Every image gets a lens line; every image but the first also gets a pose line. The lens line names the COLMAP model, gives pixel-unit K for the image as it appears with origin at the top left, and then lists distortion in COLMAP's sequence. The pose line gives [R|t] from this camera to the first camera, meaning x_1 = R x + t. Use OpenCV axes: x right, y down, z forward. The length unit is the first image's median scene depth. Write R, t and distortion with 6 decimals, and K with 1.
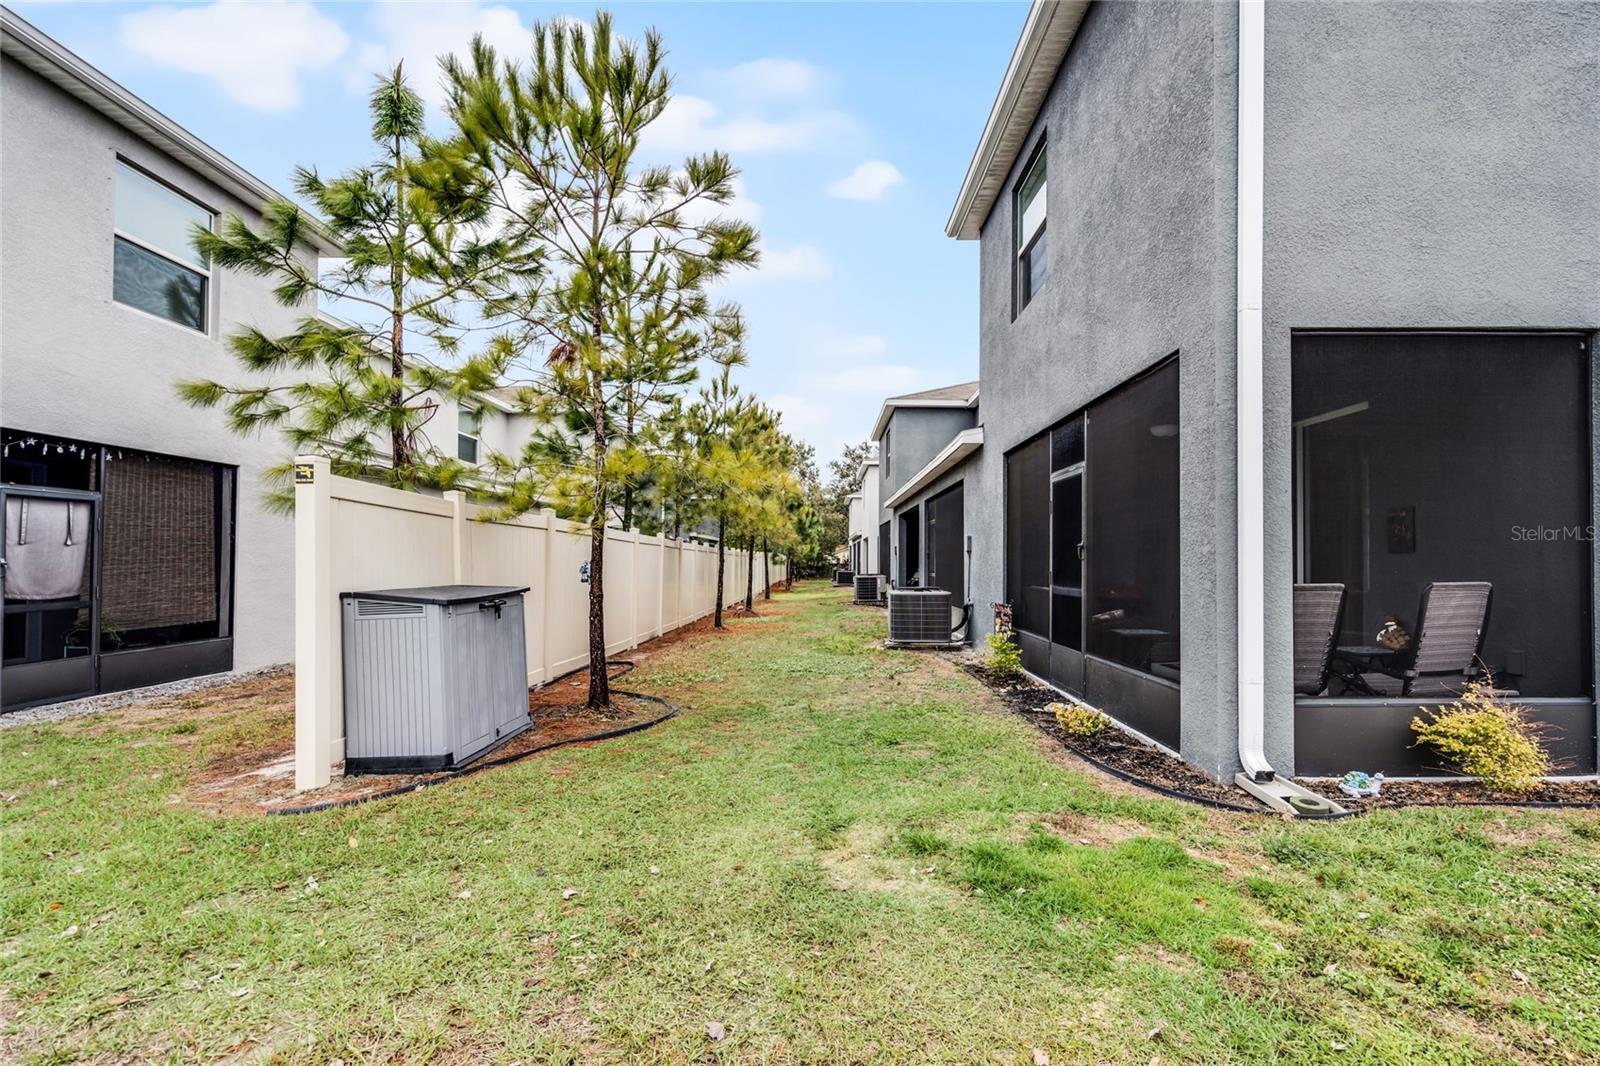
lens RADIAL K [[737.7, 0, 797.7], [0, 737.7, 541.4], [0, 0, 1]] dist [-0.010601, 0.001070]
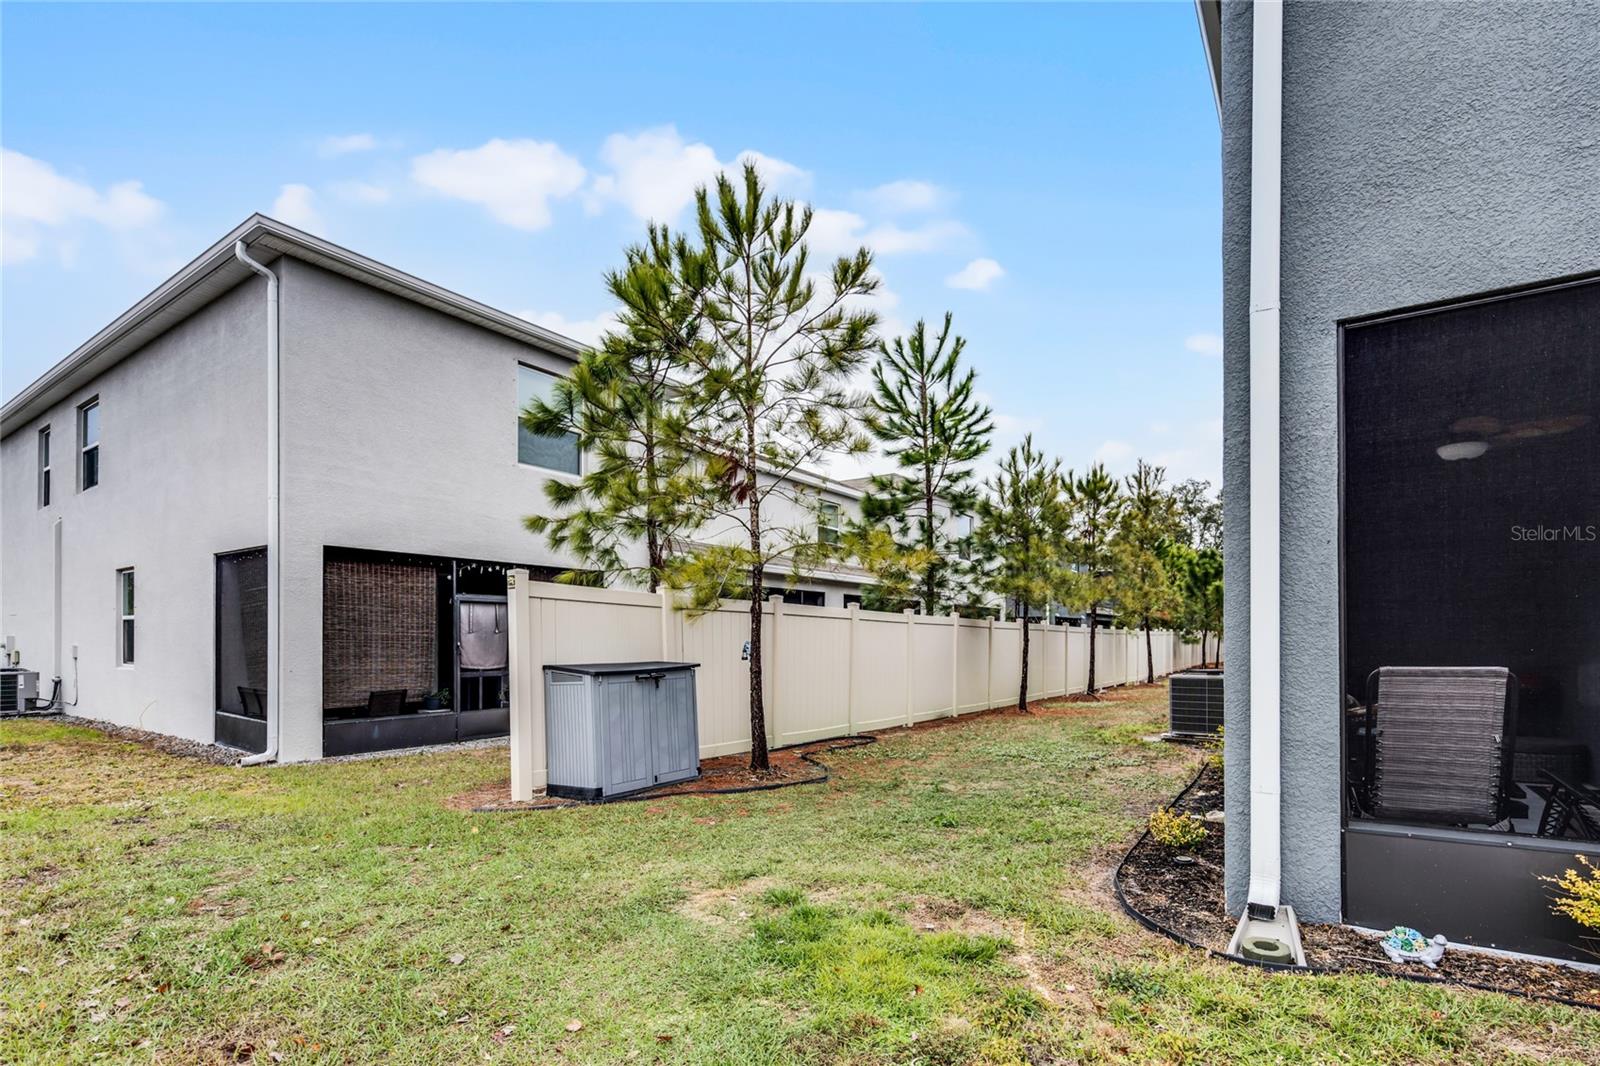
lens RADIAL K [[776.6, 0, 795.0], [0, 776.6, 630.9], [0, 0, 1]] dist [-0.016481, 0.000597]
pose [[0.831520, -0.014459, -0.555306, 0.593693], [0.021952, 0.999736, 0.006840, 0.004496], [0.555060, -0.017878, 0.831618, 0.041302]]
